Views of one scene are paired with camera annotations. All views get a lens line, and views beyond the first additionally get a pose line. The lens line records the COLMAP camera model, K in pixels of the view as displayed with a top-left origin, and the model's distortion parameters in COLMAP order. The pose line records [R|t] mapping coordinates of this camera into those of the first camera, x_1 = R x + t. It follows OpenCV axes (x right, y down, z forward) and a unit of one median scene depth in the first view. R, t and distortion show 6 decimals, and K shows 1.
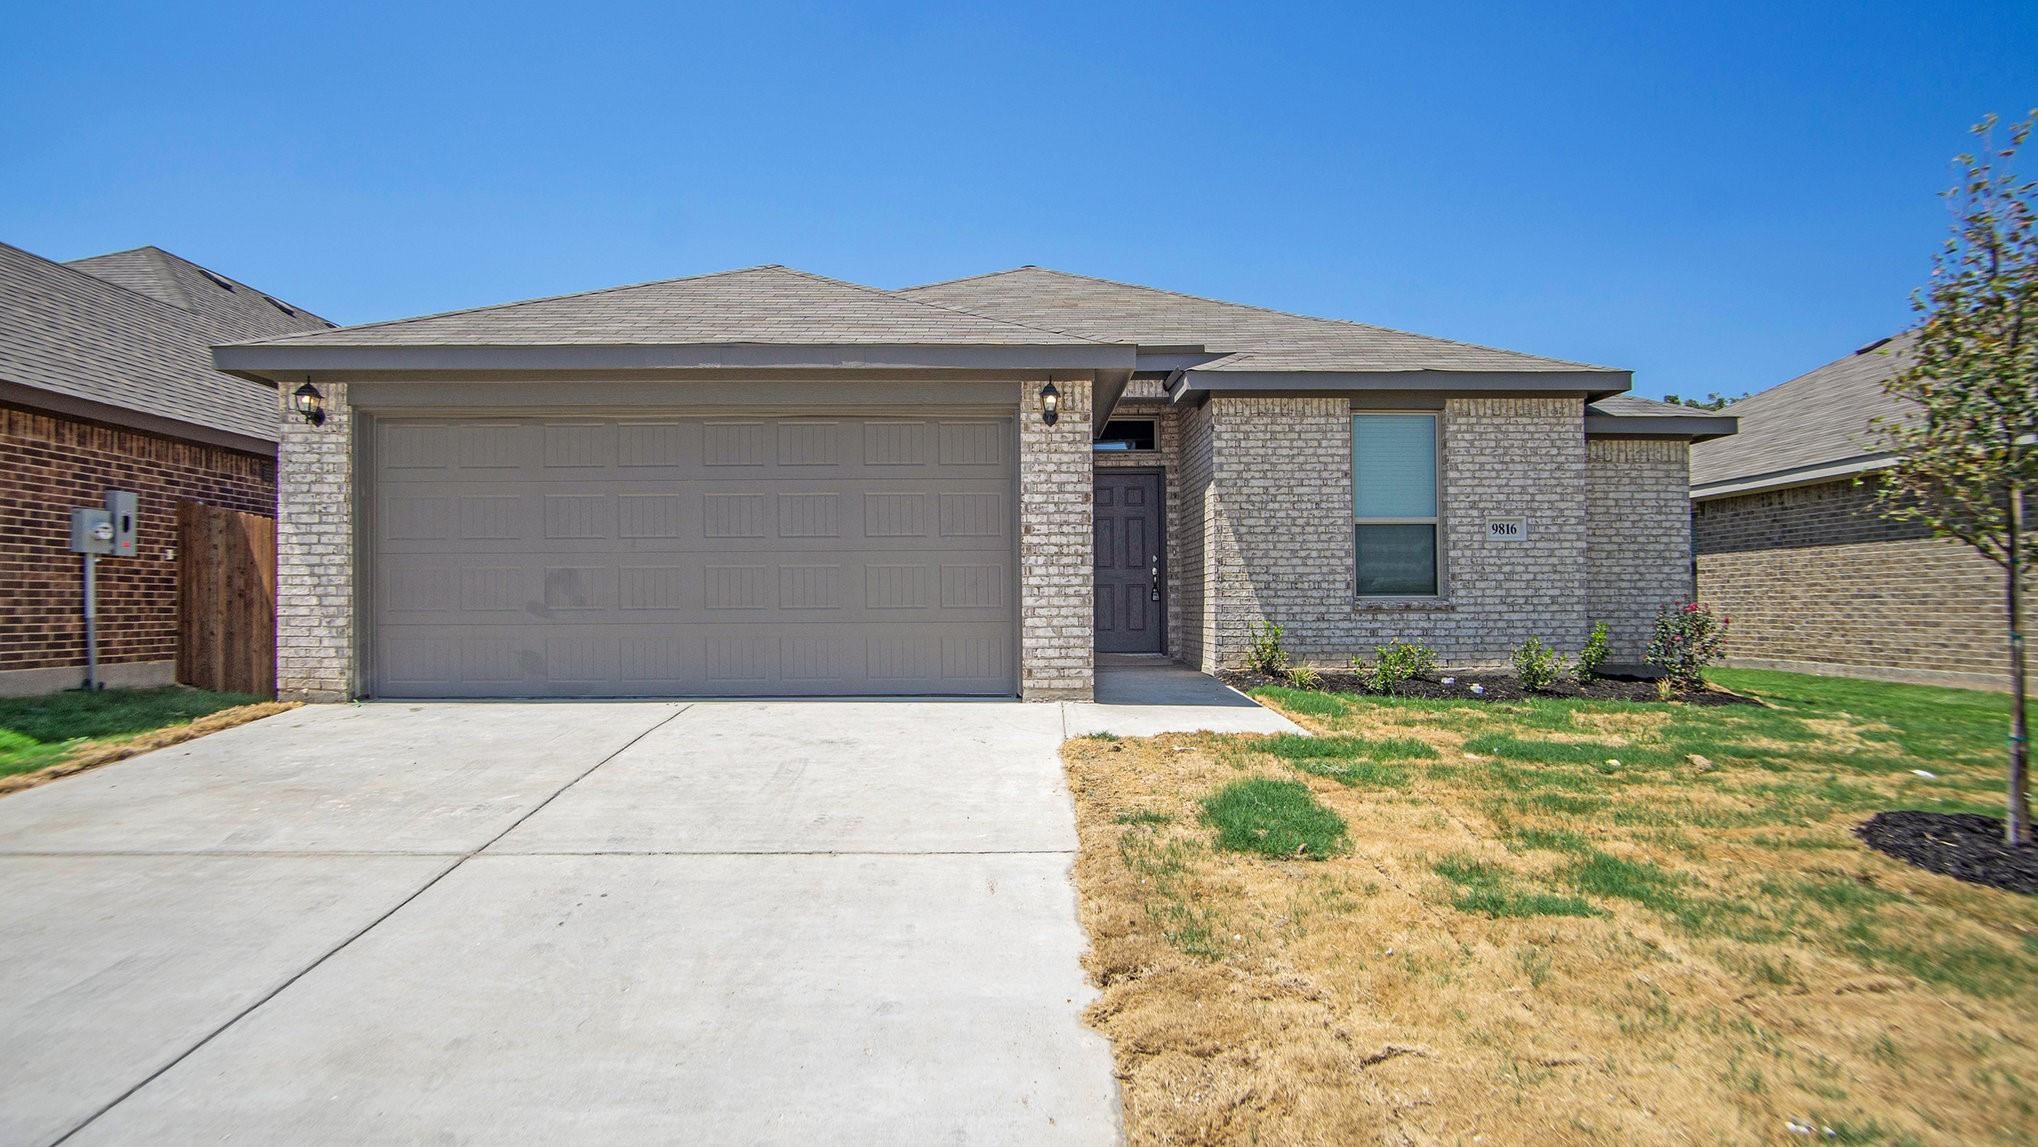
lens RADIAL K [[1073.3, 0, 1022.7], [0, 1073.3, 555.7], [0, 0, 1]] dist [-0.023085, 0.000589]
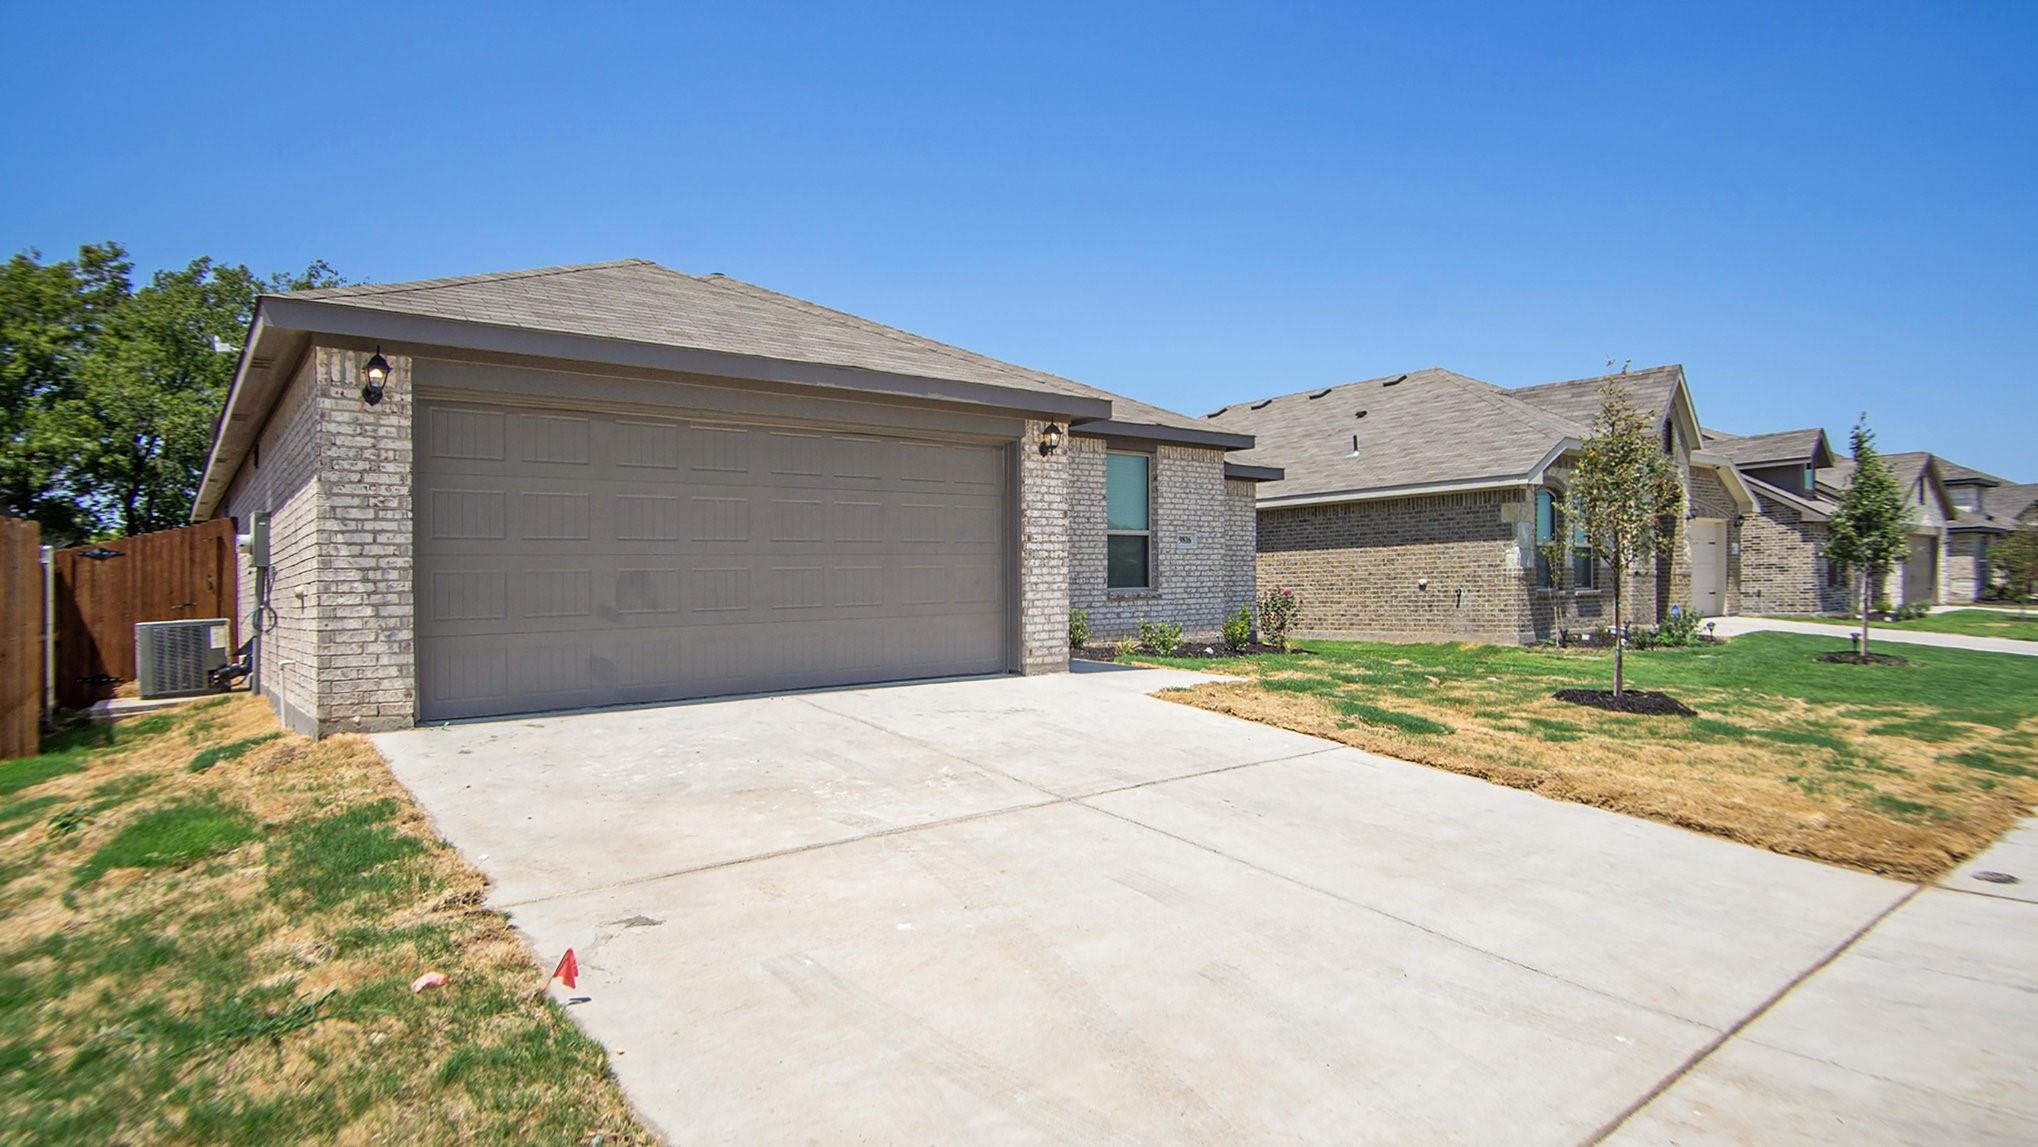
lens RADIAL K [[1074.6, 0, 1008.4], [0, 1074.6, 566.7], [0, 0, 1]] dist [-0.028086, 0.000787]
pose [[0.791588, -0.002874, 0.611048, -0.607540], [-0.004629, 0.999932, 0.010700, -0.003445], [-0.611037, -0.011298, 0.791521, 0.015713]]
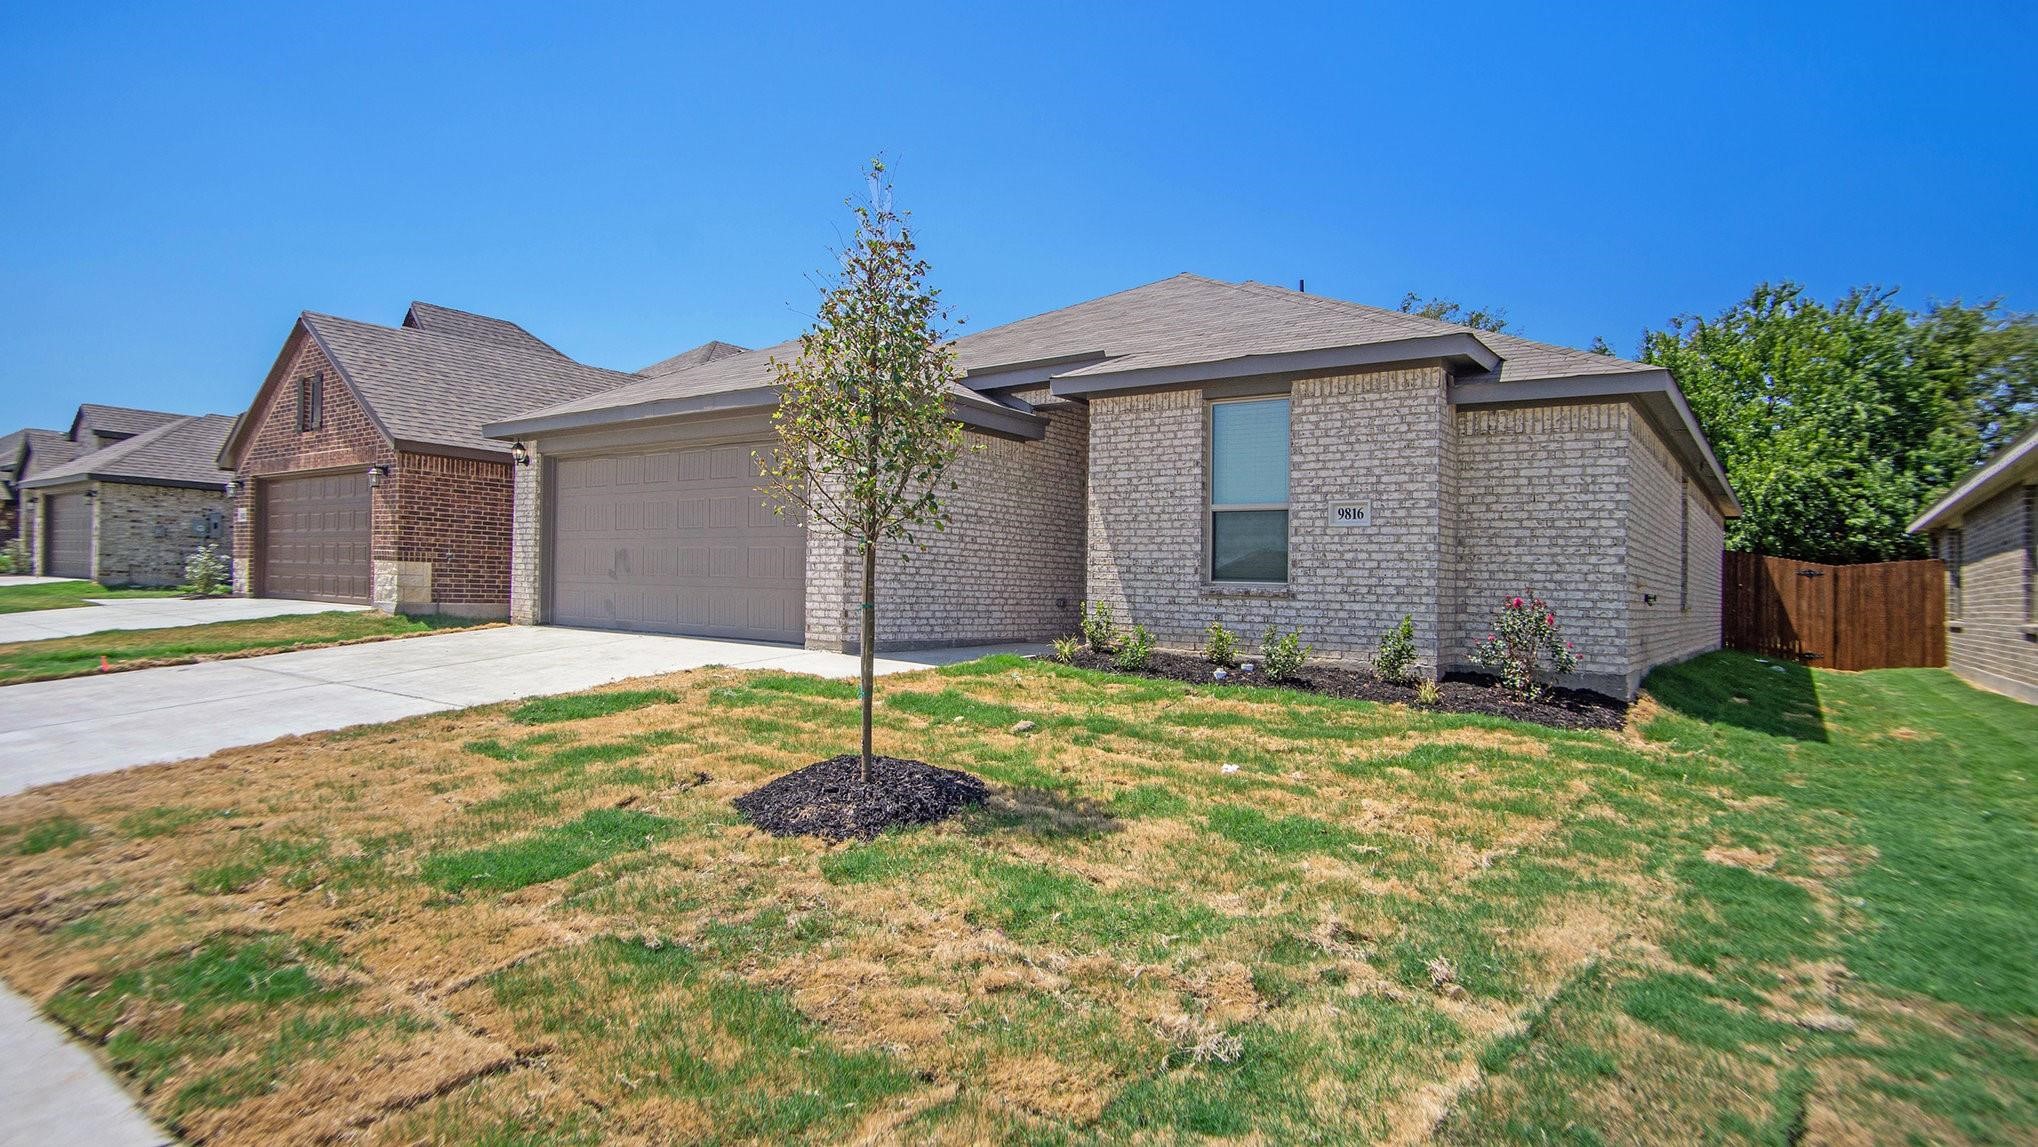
lens RADIAL K [[1074.6, 0, 1008.4], [0, 1074.6, 566.7], [0, 0, 1]] dist [-0.028086, 0.000787]
pose [[0.796934, 0.014394, -0.603895, 0.785455], [-0.004364, 0.999827, 0.018072, 0.005992], [0.604051, -0.011767, 0.796859, 0.064019]]
